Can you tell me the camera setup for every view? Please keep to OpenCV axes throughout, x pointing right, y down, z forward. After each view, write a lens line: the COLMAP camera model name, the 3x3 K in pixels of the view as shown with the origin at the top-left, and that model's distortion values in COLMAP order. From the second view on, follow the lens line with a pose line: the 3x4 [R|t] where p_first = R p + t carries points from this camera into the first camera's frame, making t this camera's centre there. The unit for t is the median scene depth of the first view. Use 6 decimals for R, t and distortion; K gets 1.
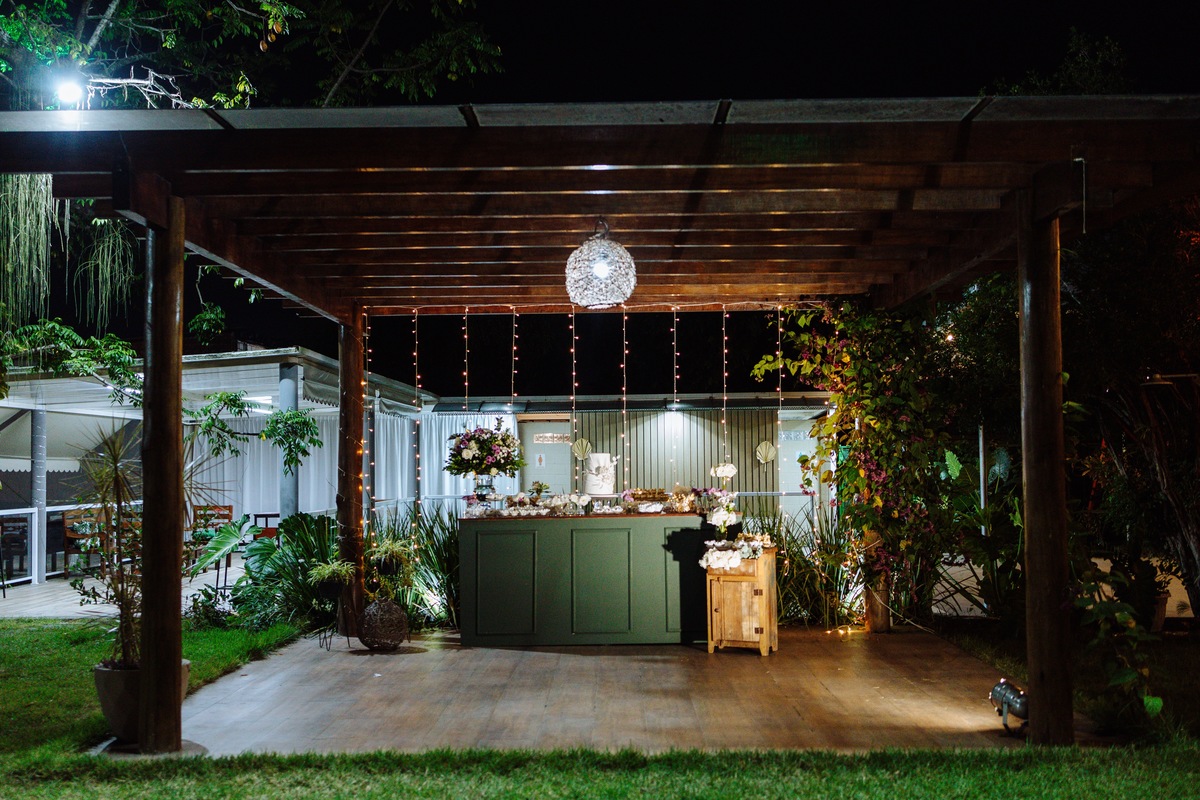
lens RADIAL K [[1185.8, 0, 600.0], [0, 1185.8, 400.0], [0, 0, 1]] dist [0.113315, 0.002651]
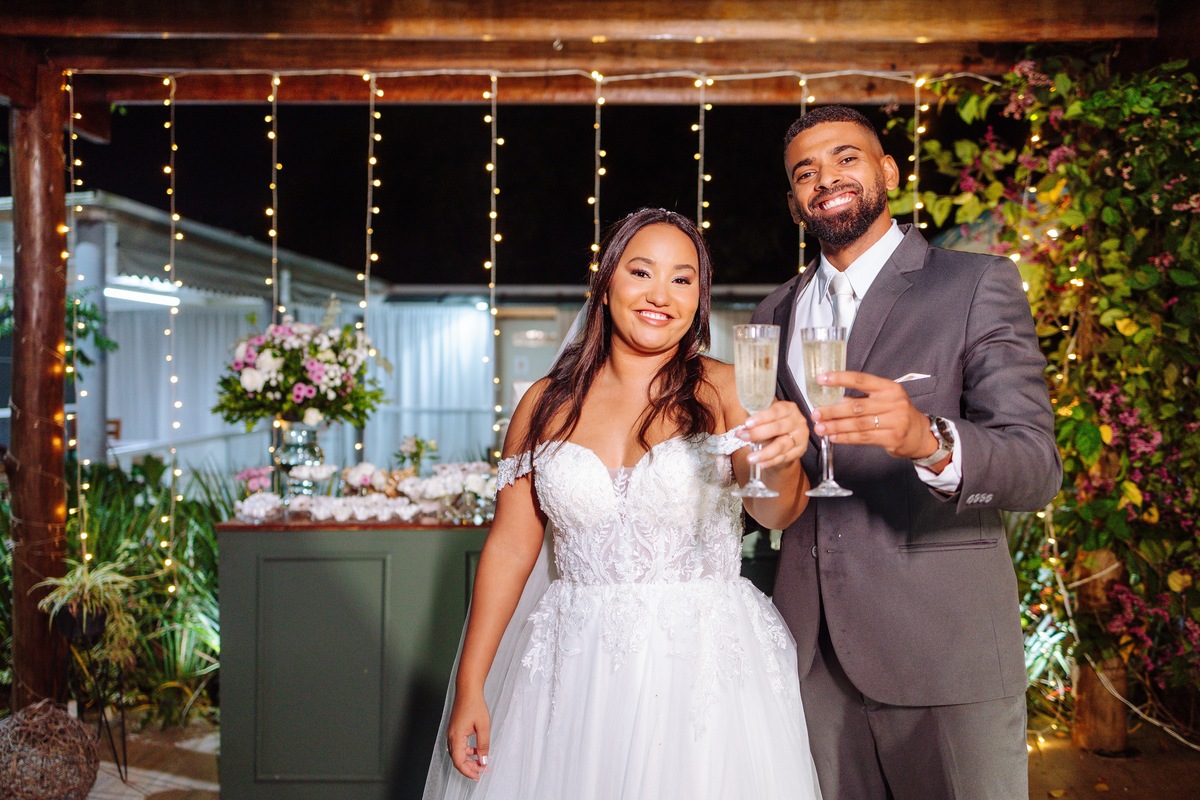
lens RADIAL K [[1177.2, 0, 604.1], [0, 1177.2, 365.0], [0, 0, 1]] dist [0.034479, 0.005135]
pose [[0.999892, 0.014602, -0.001431, 0.026394], [-0.014499, 0.998332, 0.055875, 0.011905], [0.002244, -0.055848, 0.998437, 0.537049]]
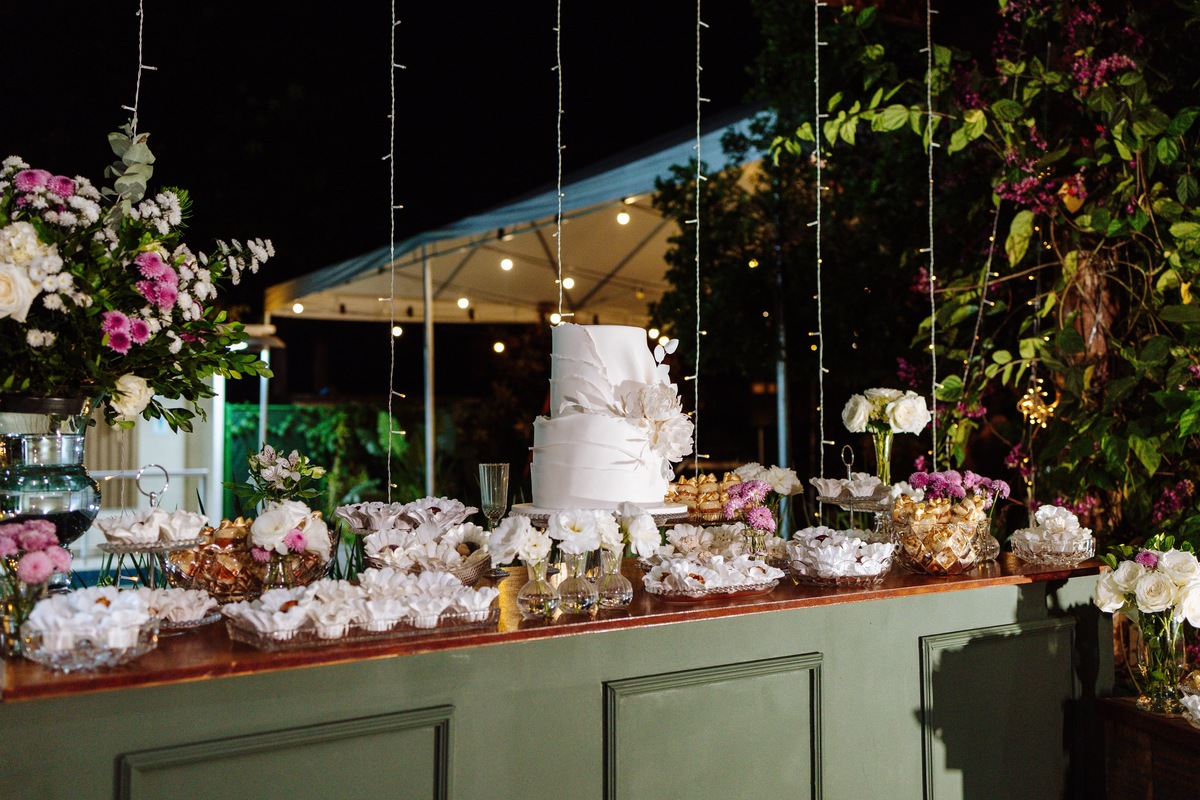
lens RADIAL K [[1224.3, 0, 531.4], [0, 1224.3, 399.0], [0, 0, 1]] dist [0.012744, -0.004228]
pose [[0.833542, 0.025667, 0.551859, -0.145393], [-0.037732, 0.999233, 0.010517, 0.056506], [-0.551165, -0.029590, 0.833871, 0.801858]]
